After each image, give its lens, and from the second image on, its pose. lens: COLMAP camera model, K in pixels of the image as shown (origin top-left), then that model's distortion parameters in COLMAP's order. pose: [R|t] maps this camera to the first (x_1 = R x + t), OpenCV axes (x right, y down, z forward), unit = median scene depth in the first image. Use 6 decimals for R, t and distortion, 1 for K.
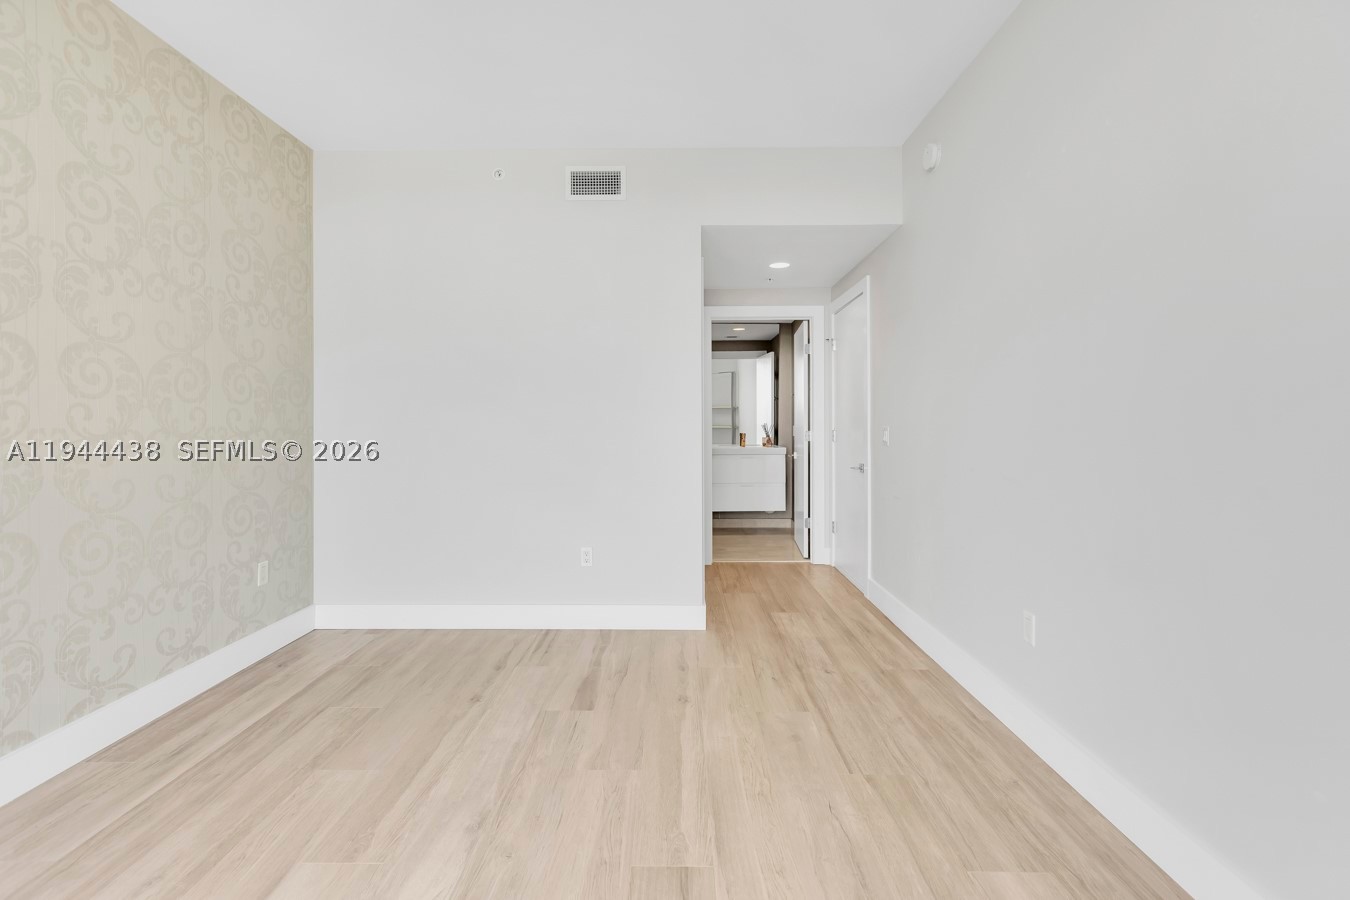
lens RADIAL K [[613.8, 0, 676.7], [0, 613.8, 424.0], [0, 0, 1]] dist [0.000423, 0.000075]
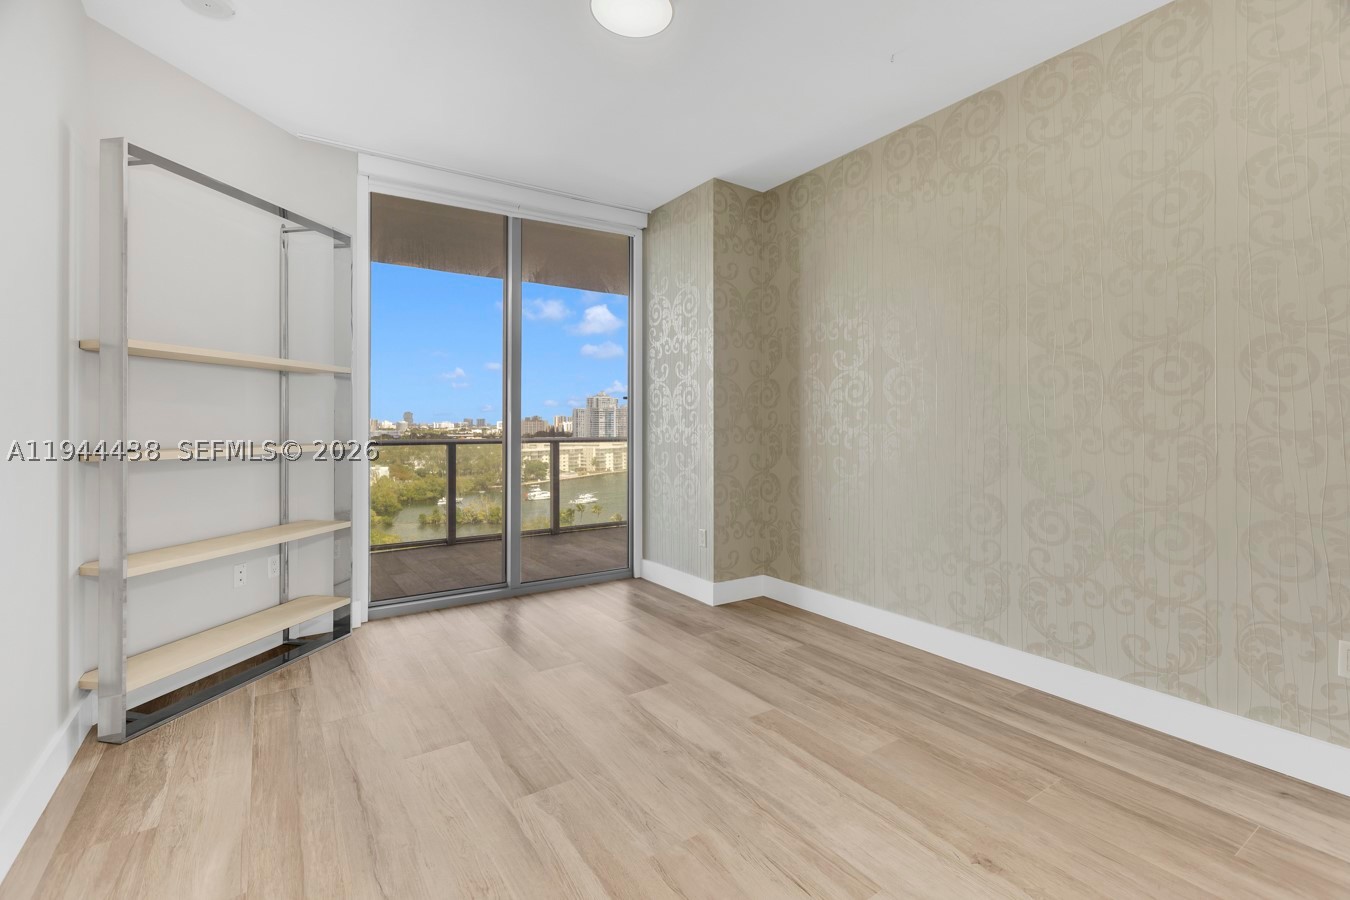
lens RADIAL K [[613.8, 0, 676.7], [0, 613.8, 424.0], [0, 0, 1]] dist [0.000423, 0.000075]
pose [[-0.830543, 0.004622, -0.556935, 0.311731], [0.003907, 0.999989, 0.002472, 0.000838], [0.556941, -0.000122, -0.830552, 1.512987]]
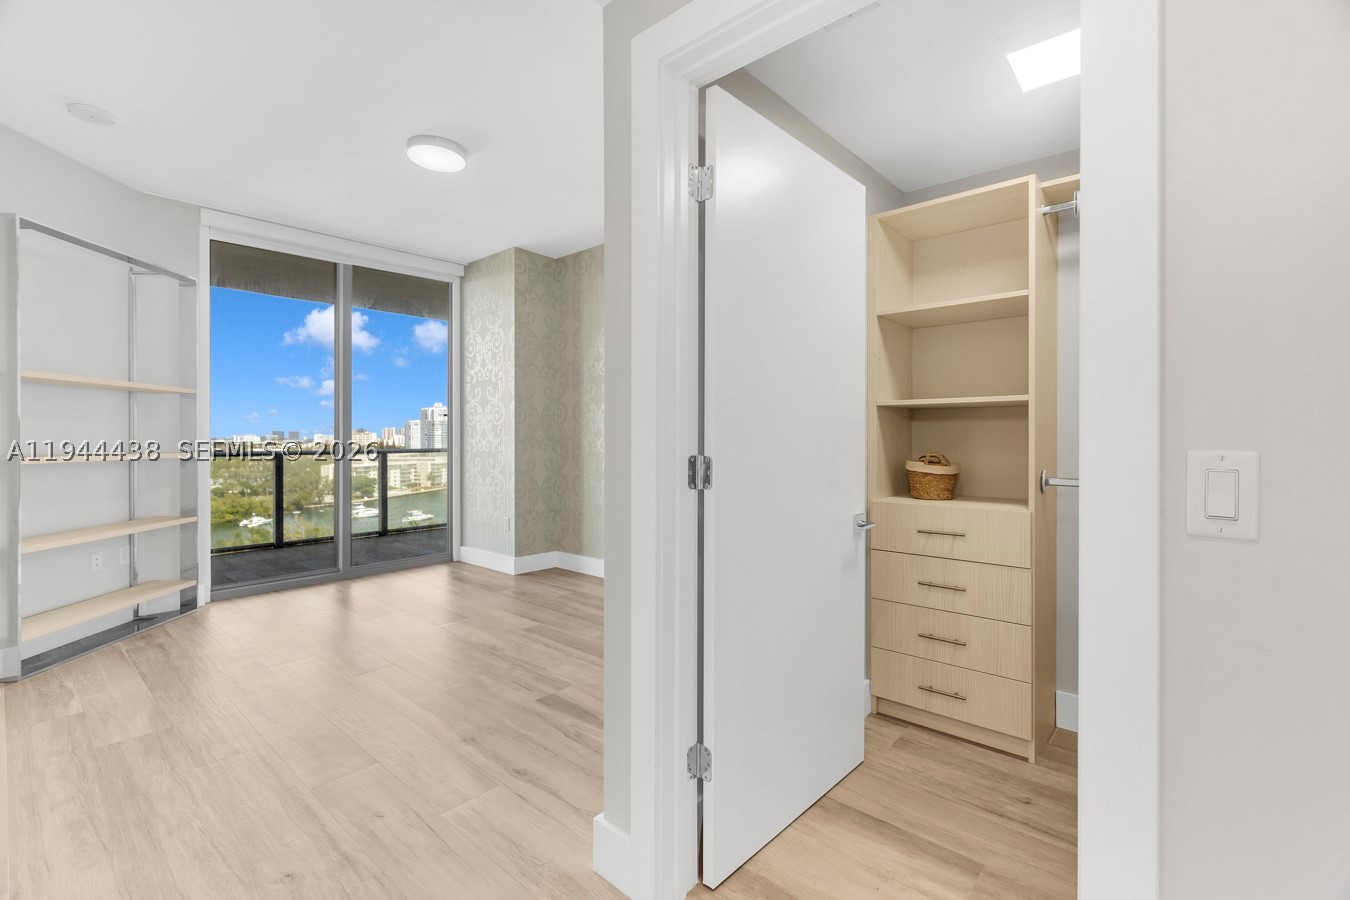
lens RADIAL K [[609.6, 0, 679.8], [0, 609.6, 439.2], [0, 0, 1]] dist [0.000964, -0.000373]
pose [[-0.662775, 0.007892, -0.748777, 0.533052], [0.003757, 0.999967, 0.007214, 0.003404], [0.748810, 0.001968, -0.662782, 2.061885]]
